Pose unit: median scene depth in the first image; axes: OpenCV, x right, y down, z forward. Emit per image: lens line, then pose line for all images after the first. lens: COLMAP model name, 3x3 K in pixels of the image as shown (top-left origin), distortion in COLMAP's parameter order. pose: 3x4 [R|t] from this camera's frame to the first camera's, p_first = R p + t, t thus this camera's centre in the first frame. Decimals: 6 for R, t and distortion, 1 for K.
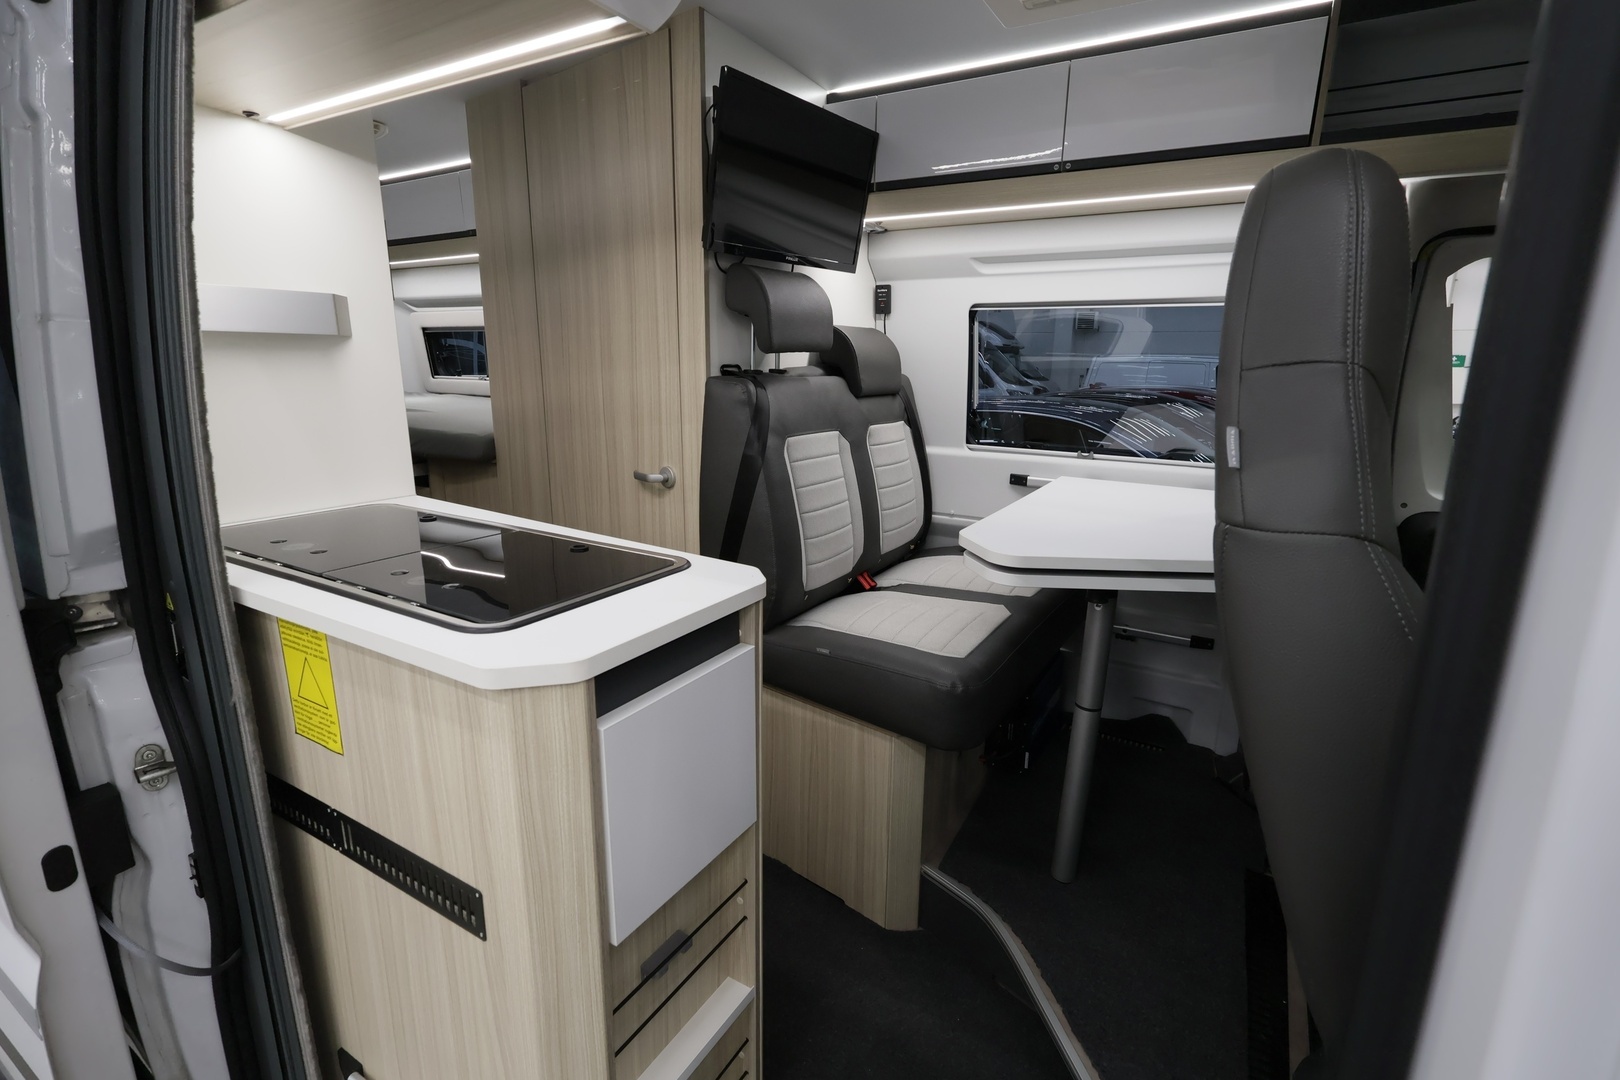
lens RADIAL K [[743.5, 0, 810.0], [0, 743.5, 540.0], [0, 0, 1]] dist [0.001903, 0.000094]
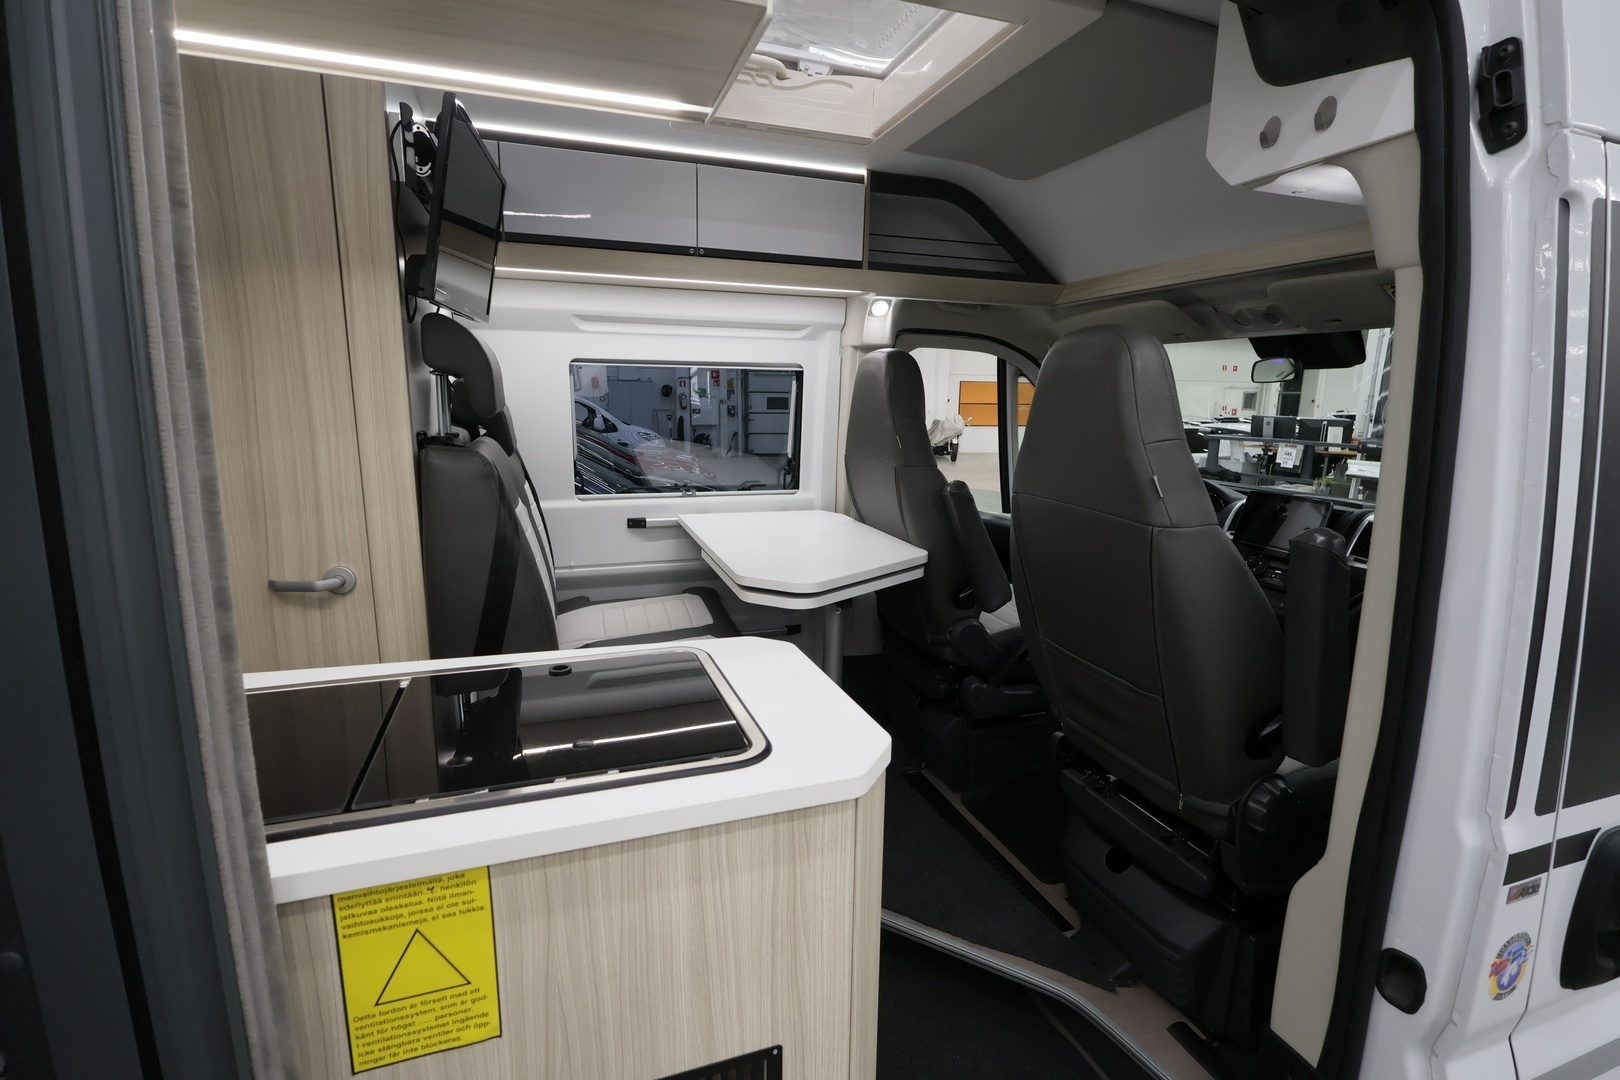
lens RADIAL K [[746.9, 0, 810.0], [0, 746.9, 540.0], [0, 0, 1]] dist [-0.023092, -0.000076]
pose [[0.635879, -0.151076, 0.756858, -0.450795], [0.180868, 0.982515, 0.044162, -0.071553], [-0.750296, 0.108809, 0.652086, 0.145394]]
